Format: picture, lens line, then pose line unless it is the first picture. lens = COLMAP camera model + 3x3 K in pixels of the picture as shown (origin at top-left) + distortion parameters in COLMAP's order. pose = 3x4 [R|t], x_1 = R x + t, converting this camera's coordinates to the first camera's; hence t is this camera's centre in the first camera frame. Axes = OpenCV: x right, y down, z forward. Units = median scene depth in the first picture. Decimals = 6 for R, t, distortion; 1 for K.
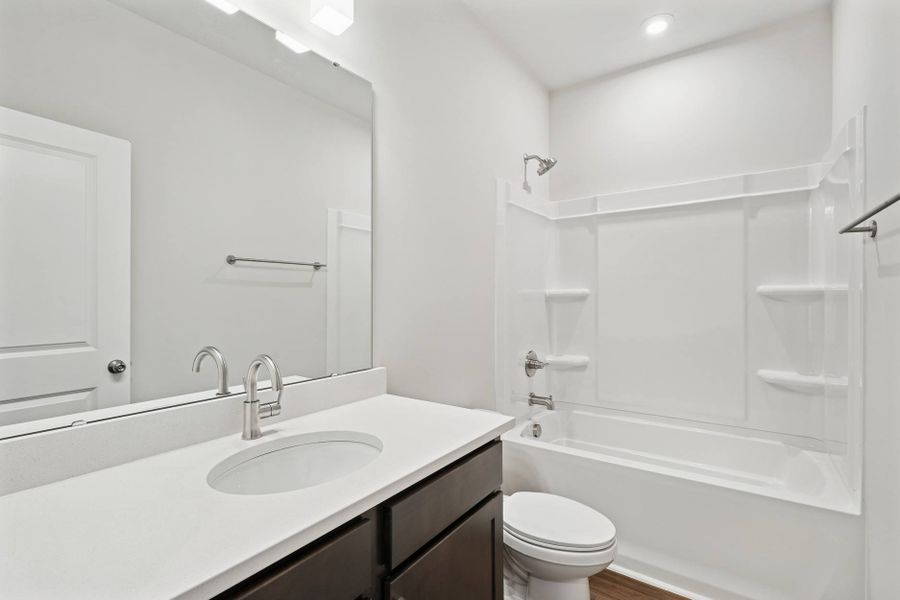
lens RADIAL K [[396.8, 0, 429.7], [0, 396.8, 300.7], [0, 0, 1]] dist [-0.034124, 0.000060]
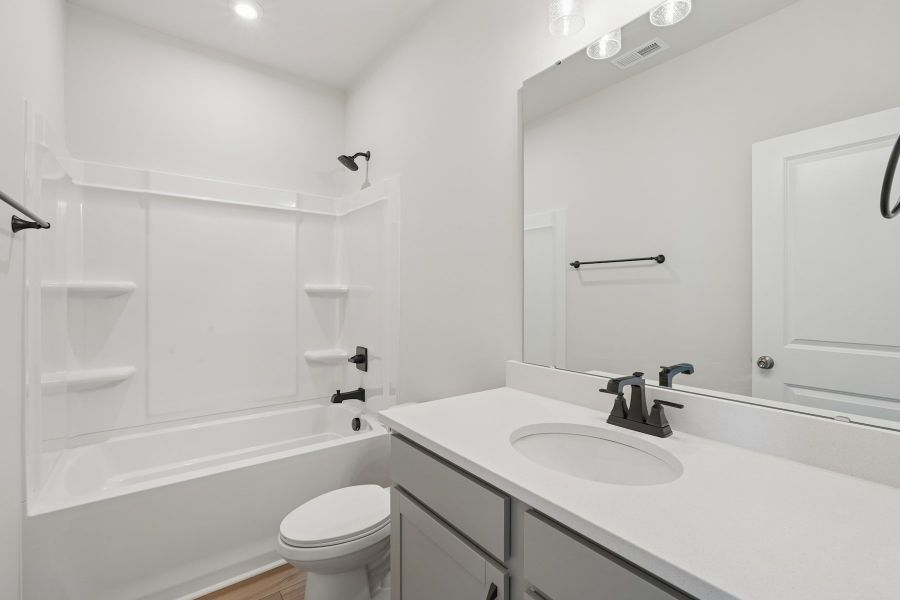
lens RADIAL K [[403.5, 0, 450.0], [0, 403.5, 300.0], [0, 0, 1]] dist [-0.000977, 0.000086]
pose [[0.282708, -0.010444, 0.959149, -1.224721], [0.000270, 0.999942, 0.010808, -0.009623], [-0.959206, -0.002796, 0.282694, 0.889512]]
